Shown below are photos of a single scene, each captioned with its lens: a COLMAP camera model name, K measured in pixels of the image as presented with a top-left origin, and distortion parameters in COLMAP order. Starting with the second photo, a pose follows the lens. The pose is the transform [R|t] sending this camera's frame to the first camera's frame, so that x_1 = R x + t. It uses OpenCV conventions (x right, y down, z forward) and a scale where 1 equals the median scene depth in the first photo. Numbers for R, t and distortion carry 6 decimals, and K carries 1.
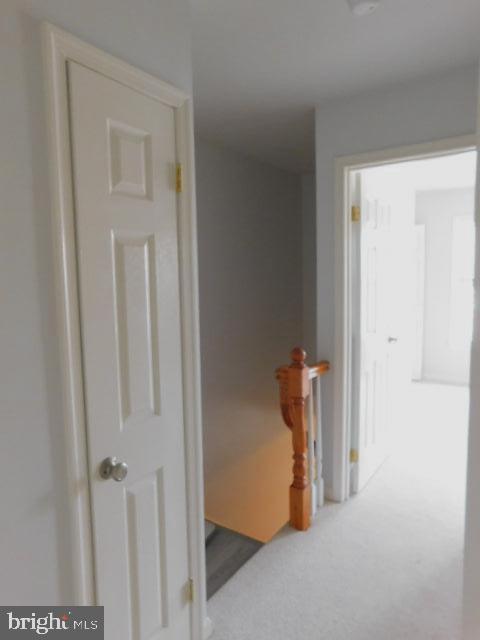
lens RADIAL K [[431.6, 0, 239.3], [0, 431.6, 318.3], [0, 0, 1]] dist [-0.048128, 0.046622]
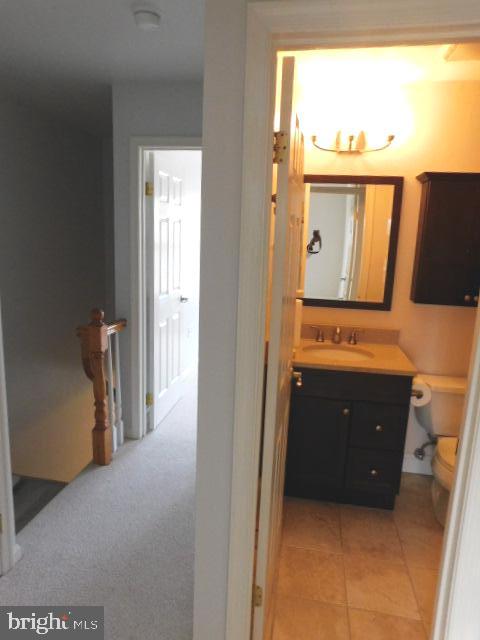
lens RADIAL K [[431.6, 0, 244.1], [0, 431.6, 315.9], [0, 0, 1]] dist [-0.048128, 0.046622]
pose [[0.900036, -0.027425, 0.434952, -0.005788], [-0.012110, 0.996059, 0.087862, -0.013104], [-0.435647, -0.084346, 0.896157, -0.161349]]
